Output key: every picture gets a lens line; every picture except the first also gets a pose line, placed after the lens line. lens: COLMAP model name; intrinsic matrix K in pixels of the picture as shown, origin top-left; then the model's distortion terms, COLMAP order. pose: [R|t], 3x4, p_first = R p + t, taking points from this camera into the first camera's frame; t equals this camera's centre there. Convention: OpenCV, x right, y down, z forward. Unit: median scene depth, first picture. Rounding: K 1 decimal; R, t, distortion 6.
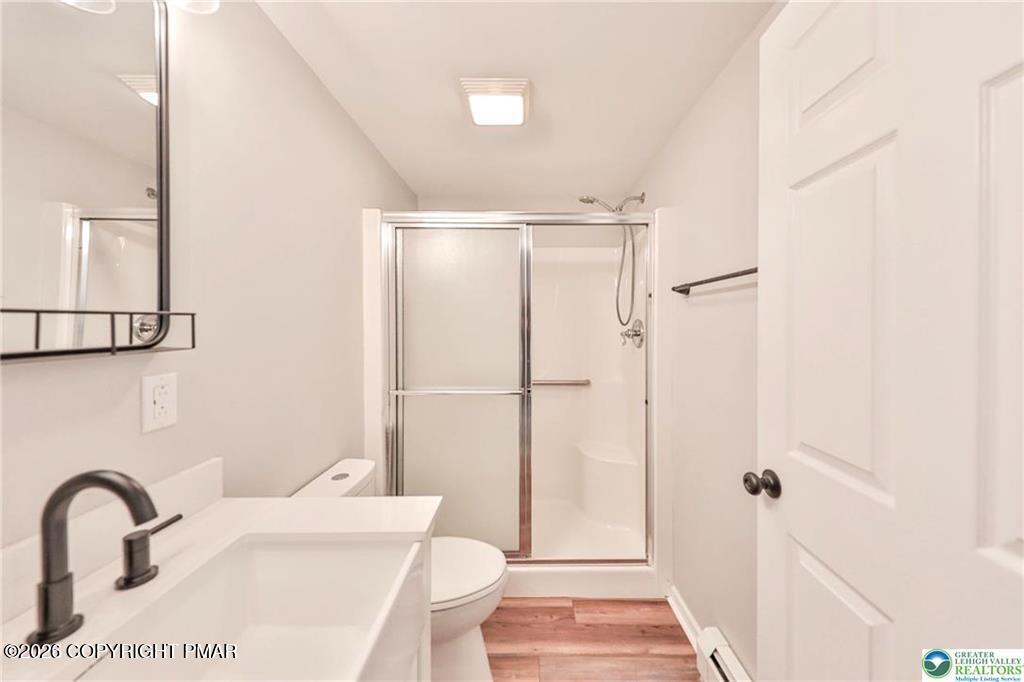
lens RADIAL K [[408.0, 0, 513.2], [0, 408.0, 311.4], [0, 0, 1]] dist [0.000324, -0.000489]
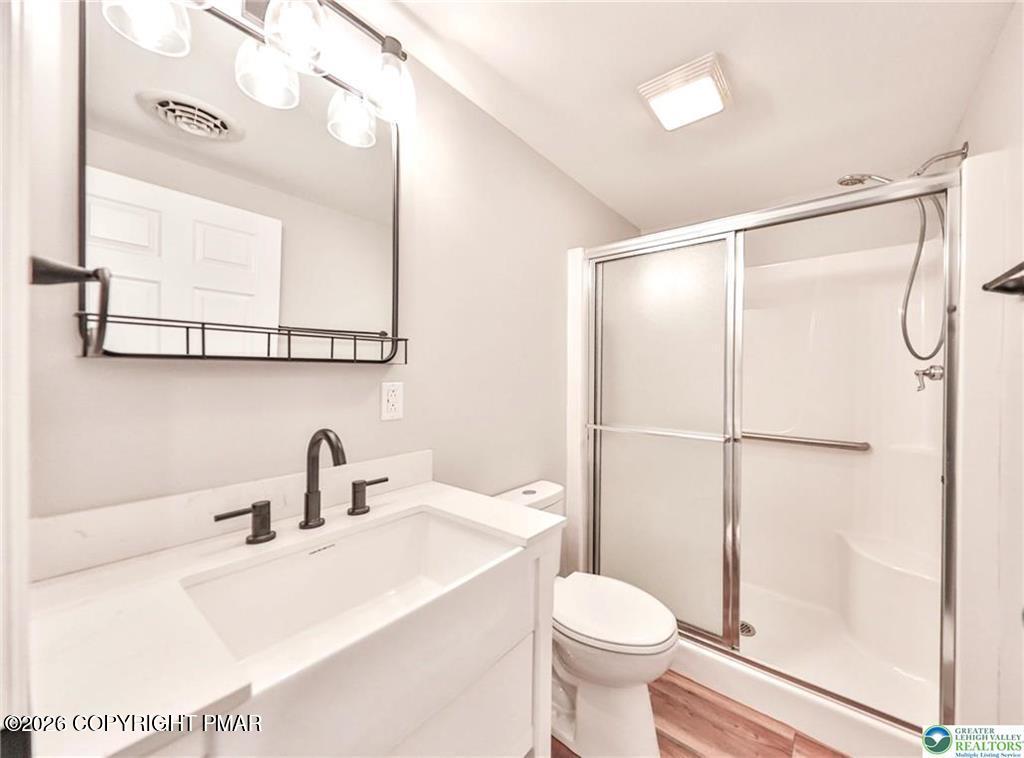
lens RADIAL K [[417.8, 0, 512.9], [0, 417.8, 364.0], [0, 0, 1]] dist [0.001598, -0.004673]
pose [[0.750205, 0.000203, -0.661206, 0.282505], [-0.007402, 0.999940, -0.008092, 0.064705], [0.661164, 0.010965, 0.750161, 0.113302]]
